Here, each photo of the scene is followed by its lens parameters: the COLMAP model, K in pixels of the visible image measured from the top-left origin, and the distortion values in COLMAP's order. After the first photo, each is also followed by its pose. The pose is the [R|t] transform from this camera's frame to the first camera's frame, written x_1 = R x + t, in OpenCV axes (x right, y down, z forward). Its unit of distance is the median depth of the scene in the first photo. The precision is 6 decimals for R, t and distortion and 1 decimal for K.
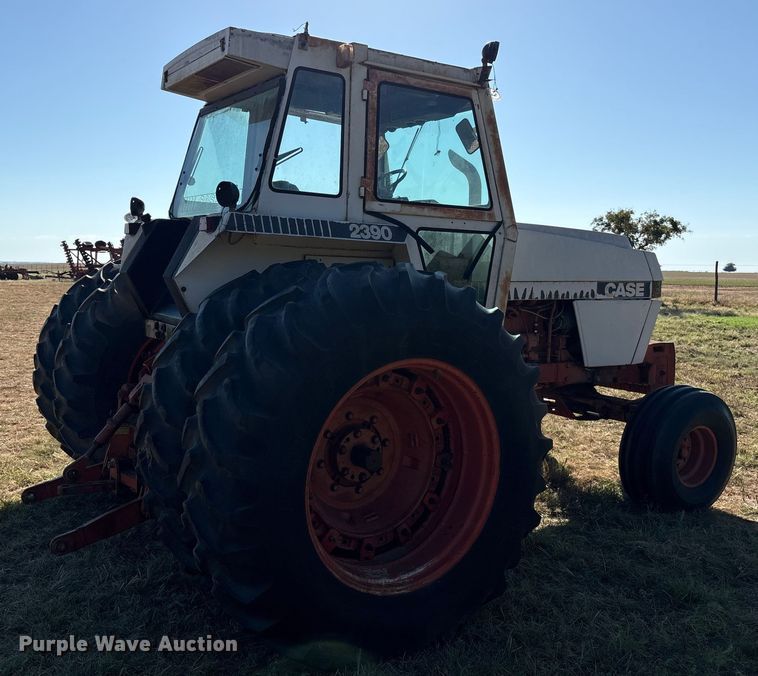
lens RADIAL K [[817.2, 0, 376.6], [0, 817.2, 326.6], [0, 0, 1]] dist [0.097524, -0.016429]
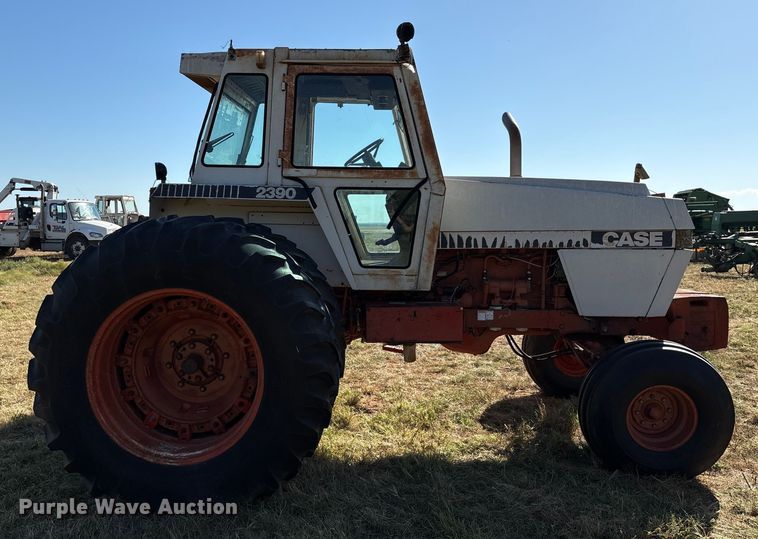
lens RADIAL K [[705.2, 0, 369.3], [0, 705.2, 260.2], [0, 0, 1]] dist [0.132157, -0.401018]
pose [[0.815151, 0.012156, -0.579121, 0.734356], [-0.026488, 0.999516, -0.016303, 0.003135], [0.578643, 0.028630, 0.815079, 0.185473]]
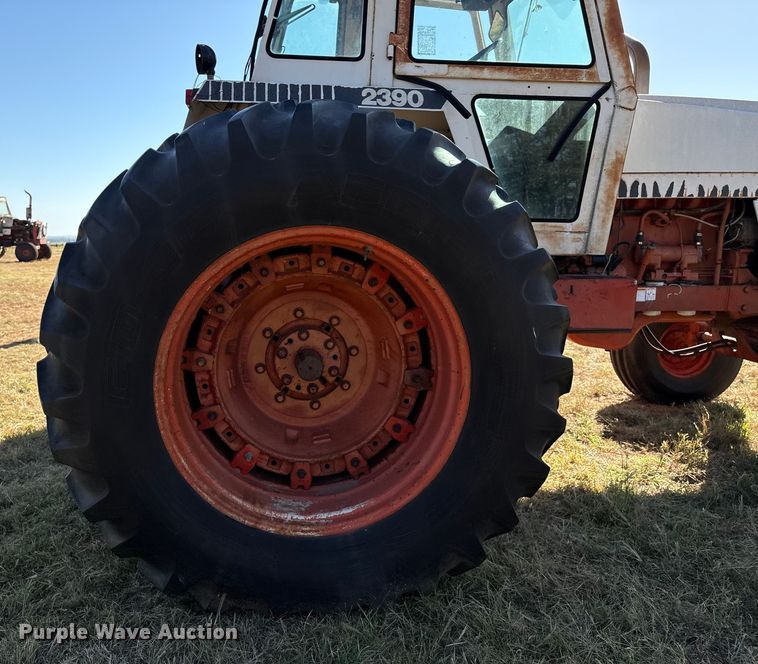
lens RADIAL K [[701.2, 0, 329.6], [0, 701.2, 335.9], [0, 0, 1]] dist [0.011611, -0.005953]
pose [[0.882128, 0.048215, -0.468535, 0.268247], [-0.018415, 0.997517, 0.067979, 0.071066], [0.470649, -0.051338, 0.880825, 0.341323]]
